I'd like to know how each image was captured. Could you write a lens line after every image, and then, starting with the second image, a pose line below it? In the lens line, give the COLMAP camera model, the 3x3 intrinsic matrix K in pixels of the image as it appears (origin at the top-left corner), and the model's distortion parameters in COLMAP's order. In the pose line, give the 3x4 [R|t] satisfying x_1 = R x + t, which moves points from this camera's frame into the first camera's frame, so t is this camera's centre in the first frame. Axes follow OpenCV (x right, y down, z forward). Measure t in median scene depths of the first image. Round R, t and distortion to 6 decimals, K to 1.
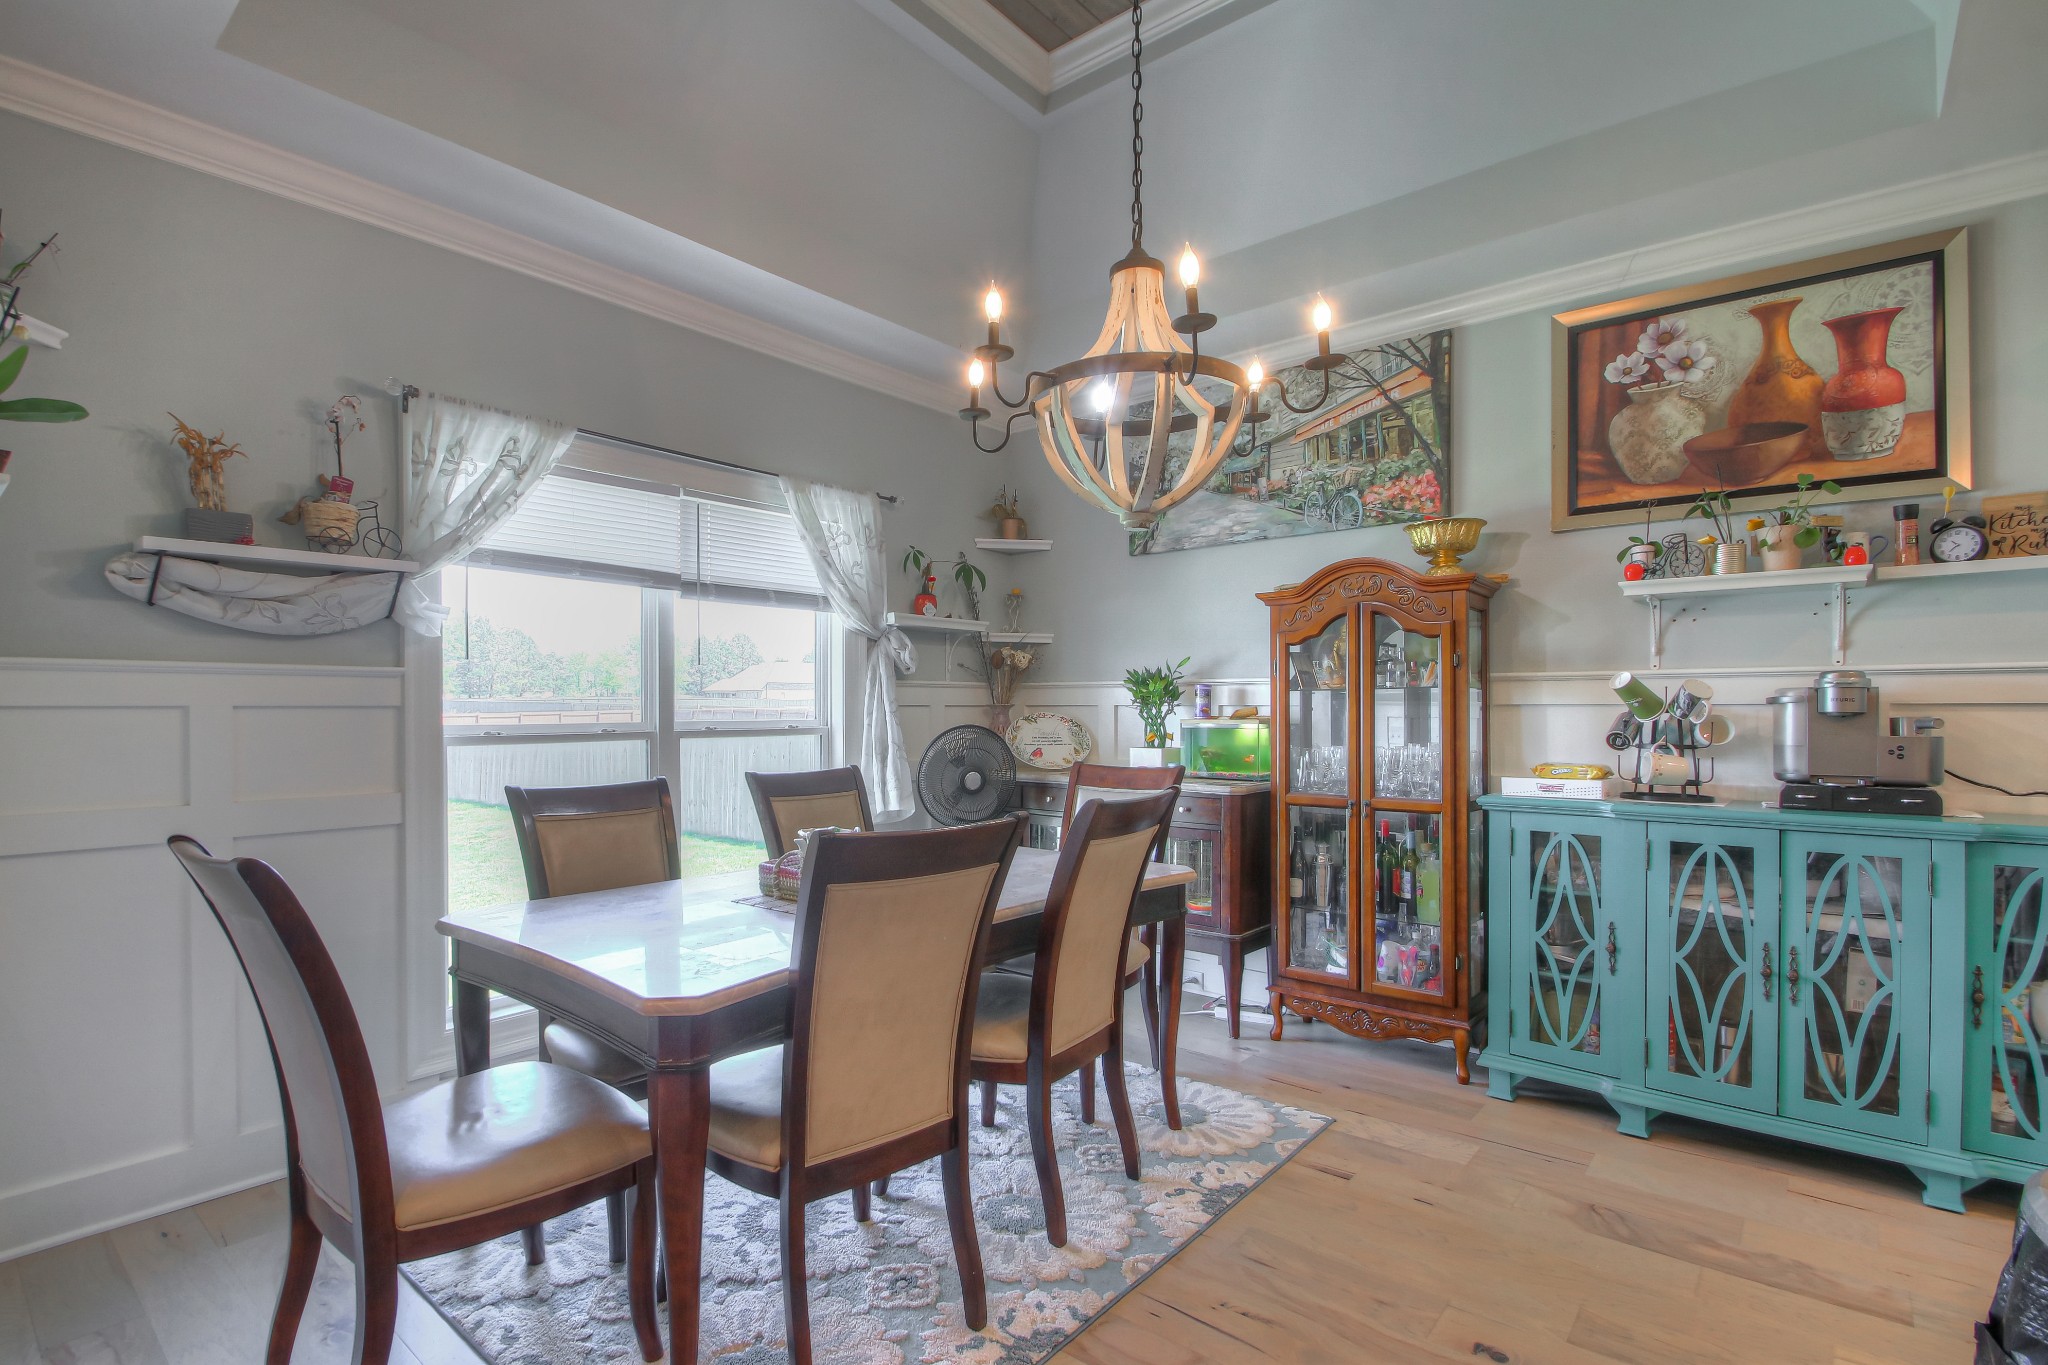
lens RADIAL K [[975.8, 0, 1015.5], [0, 975.8, 704.6], [0, 0, 1]] dist [0.000266, -0.008053]
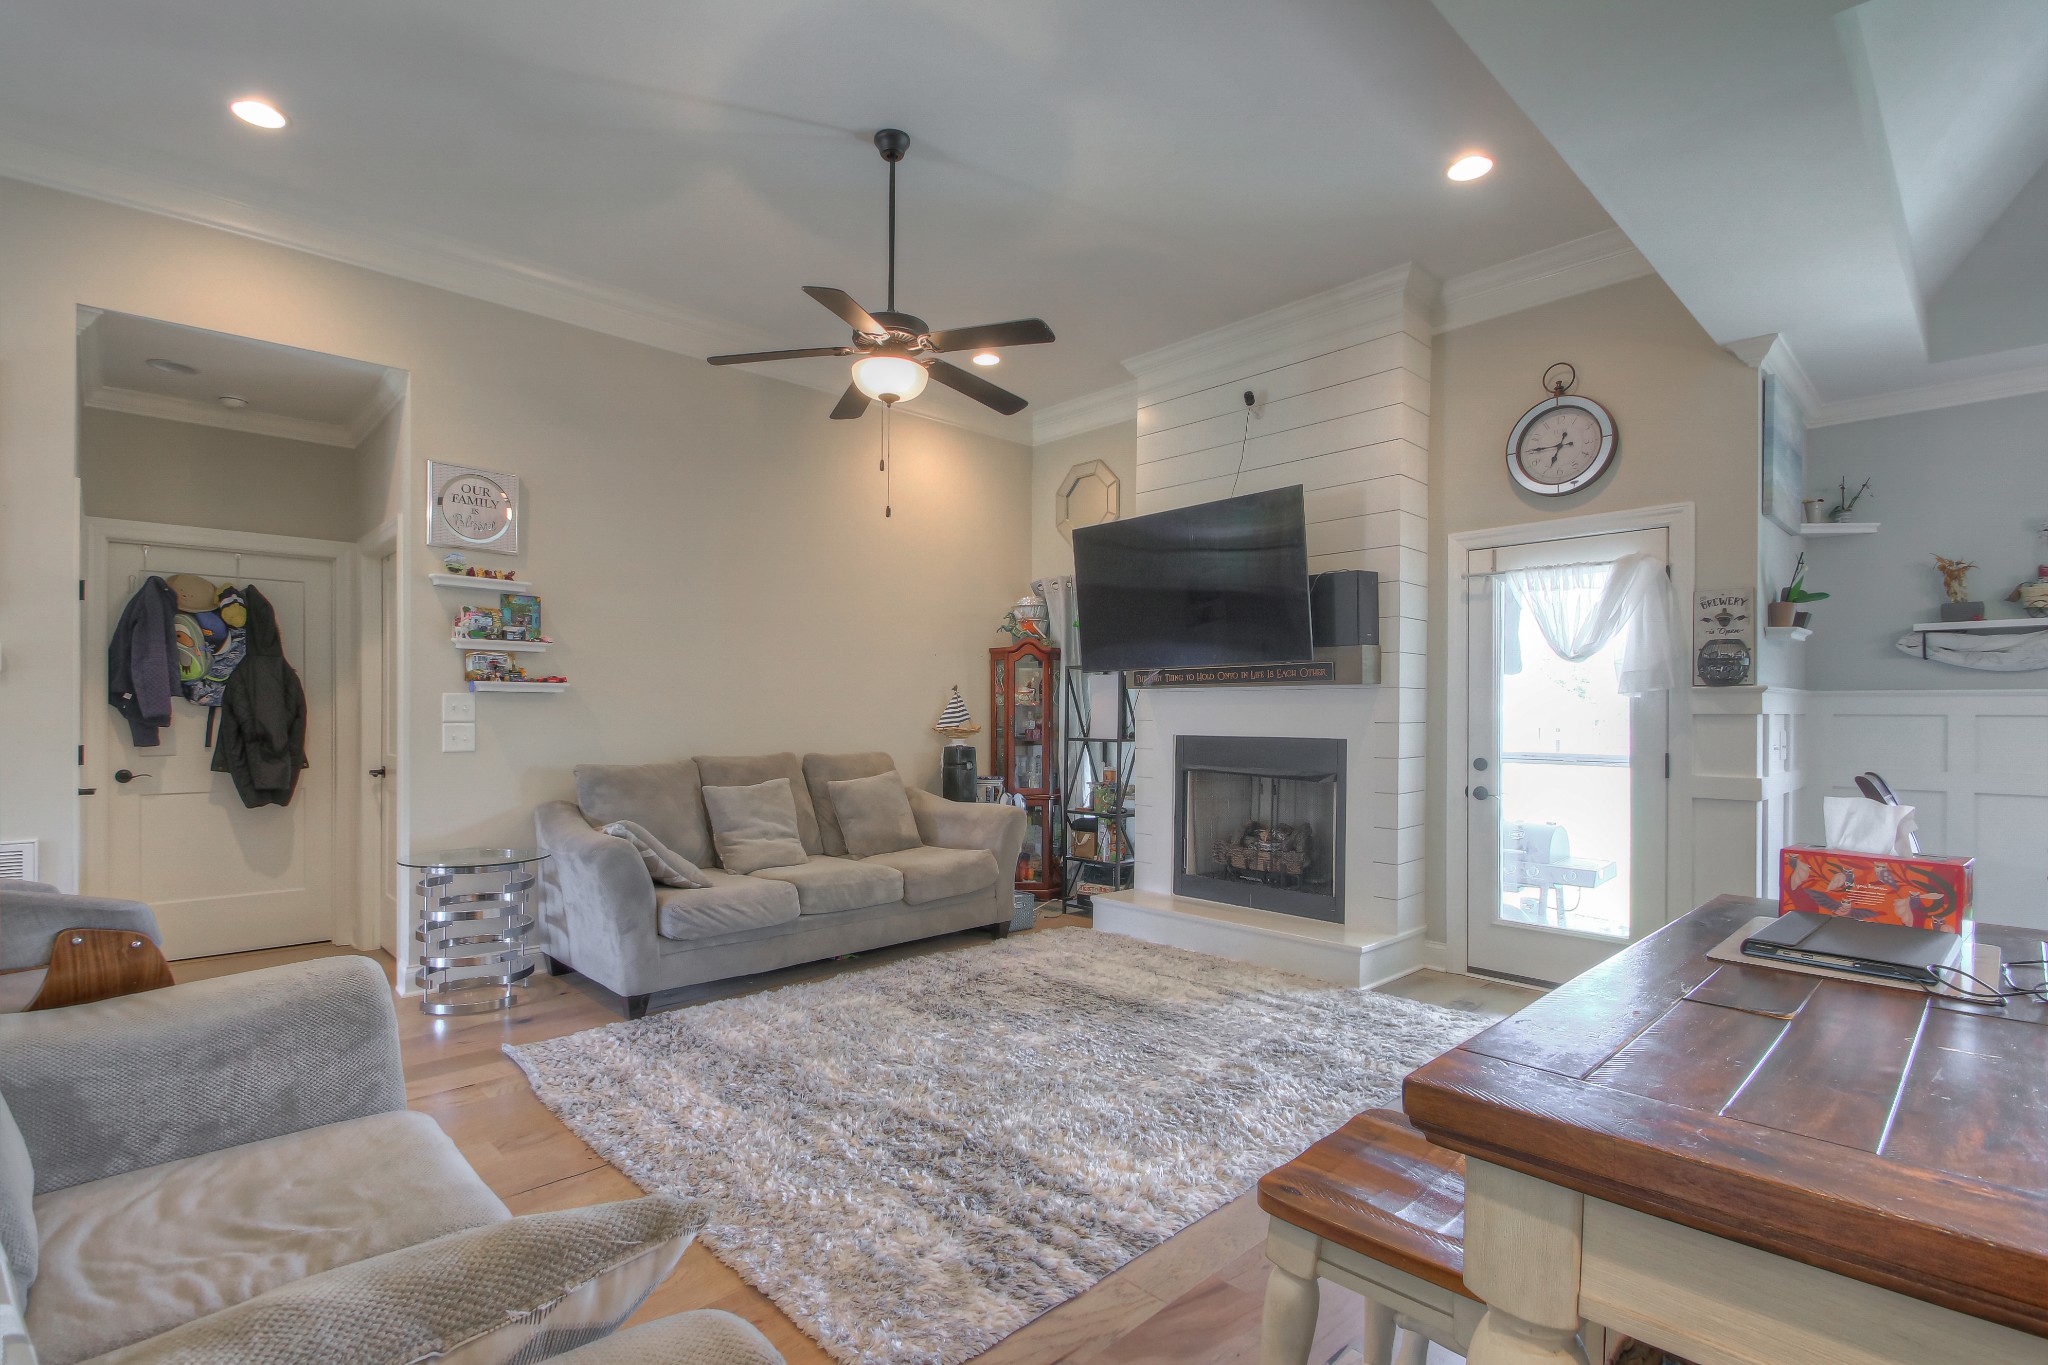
lens RADIAL K [[975.8, 0, 978.9], [0, 975.8, 722.3], [0, 0, 1]] dist [0.000266, -0.008053]
pose [[-0.143655, 0.011997, -0.989555, 0.917730], [-0.002076, 0.999921, 0.012424, -0.003383], [0.989626, 0.003840, -0.143619, -0.388712]]
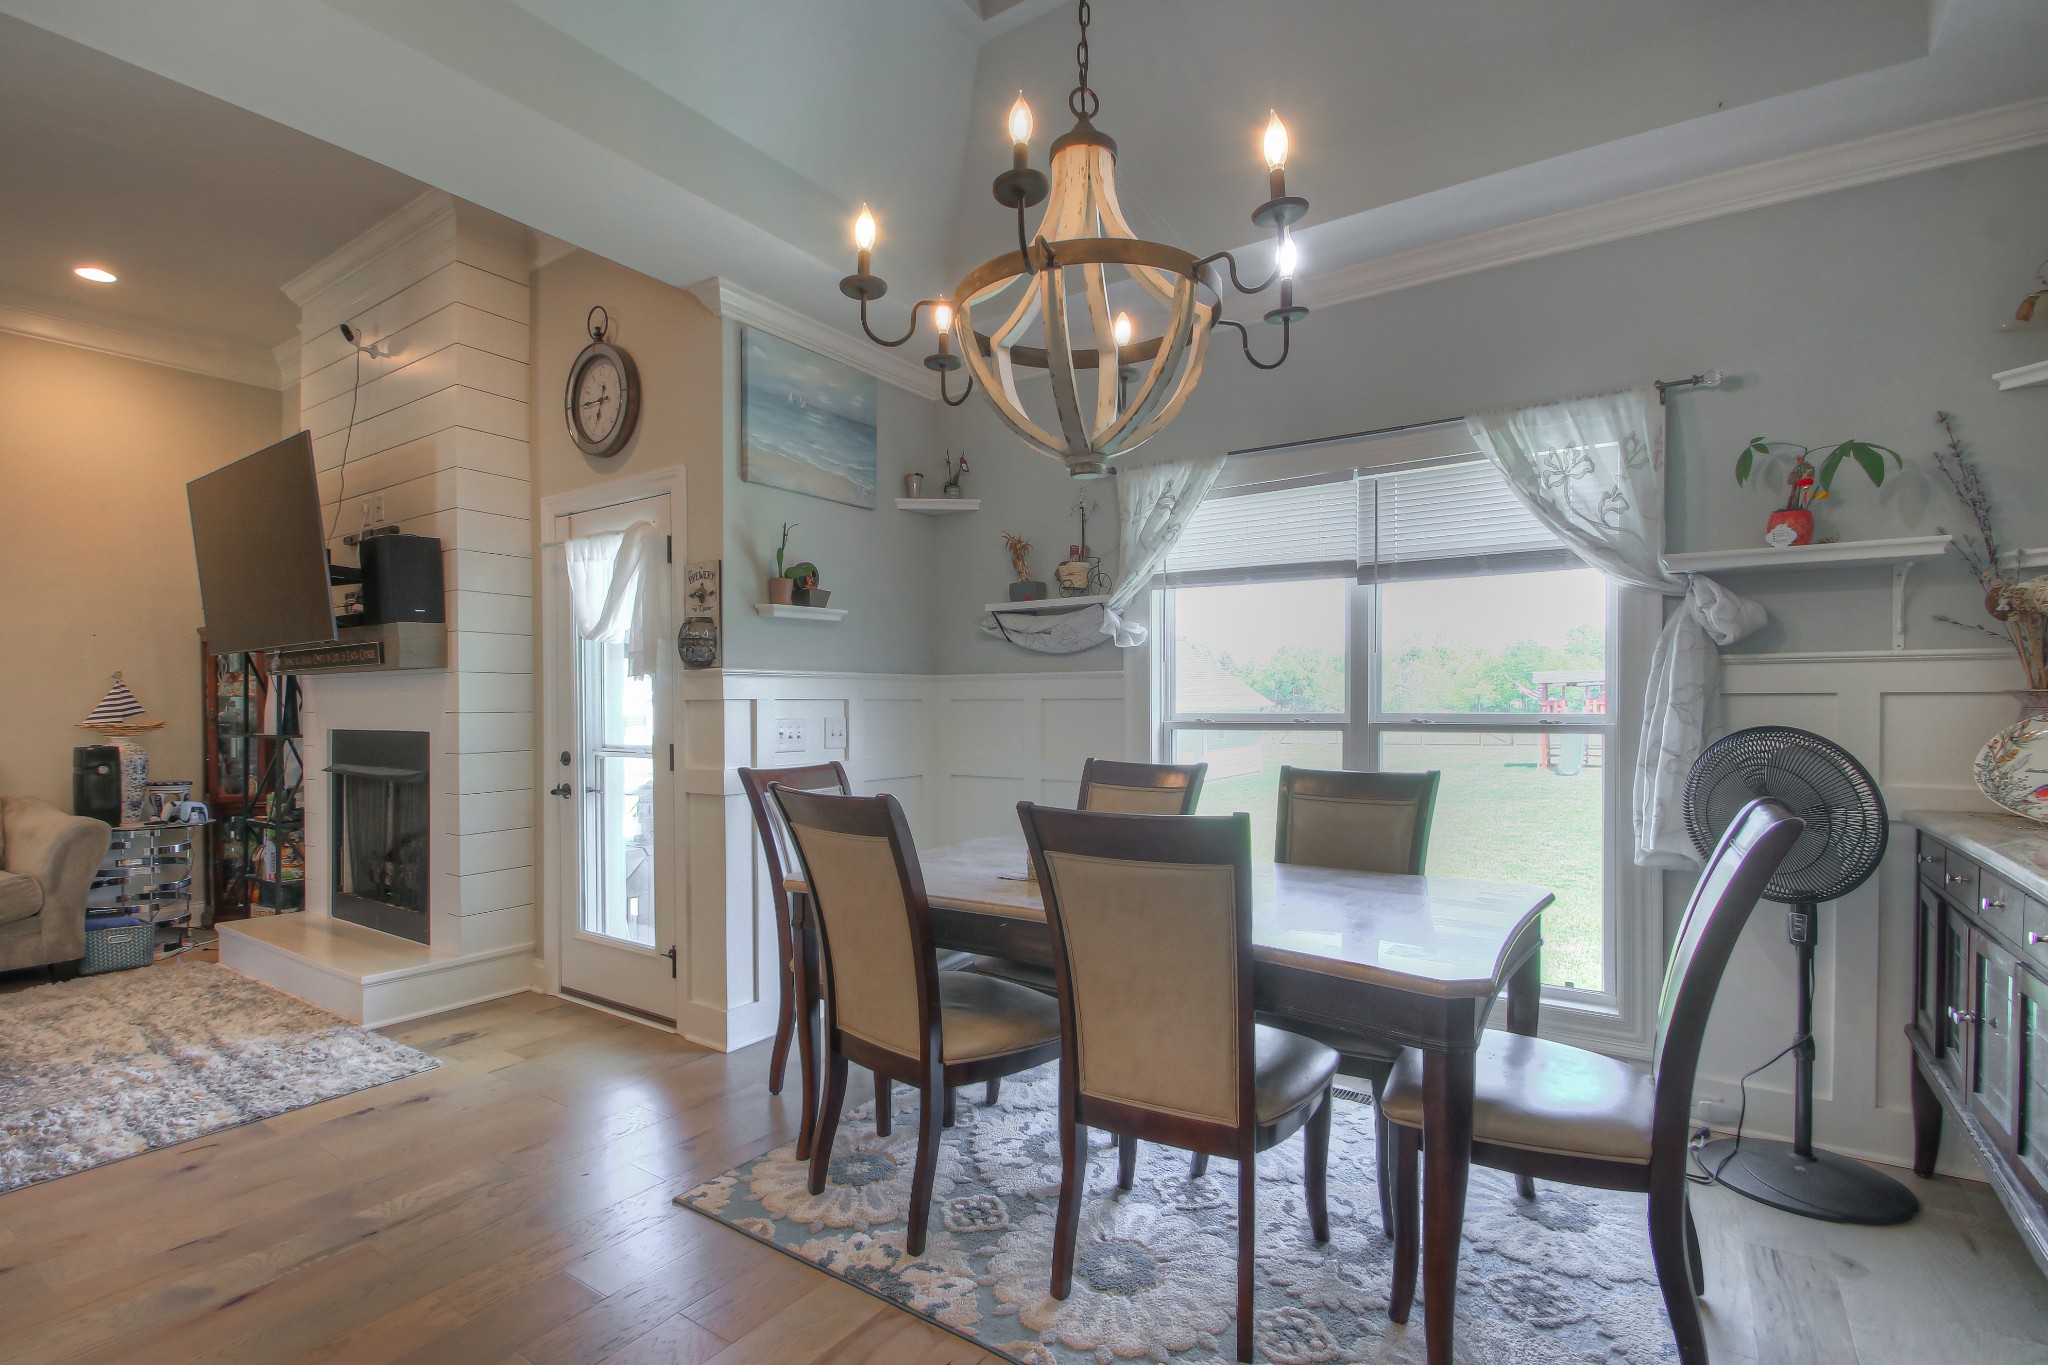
lens RADIAL K [[975.8, 0, 1026.1], [0, 975.8, 713.4], [0, 0, 1]] dist [0.000266, -0.008053]
pose [[0.079911, 0.013806, -0.996706, 0.696713], [0.006710, 0.999874, 0.014388, 0.002049], [0.996779, -0.007838, 0.079808, 0.703021]]
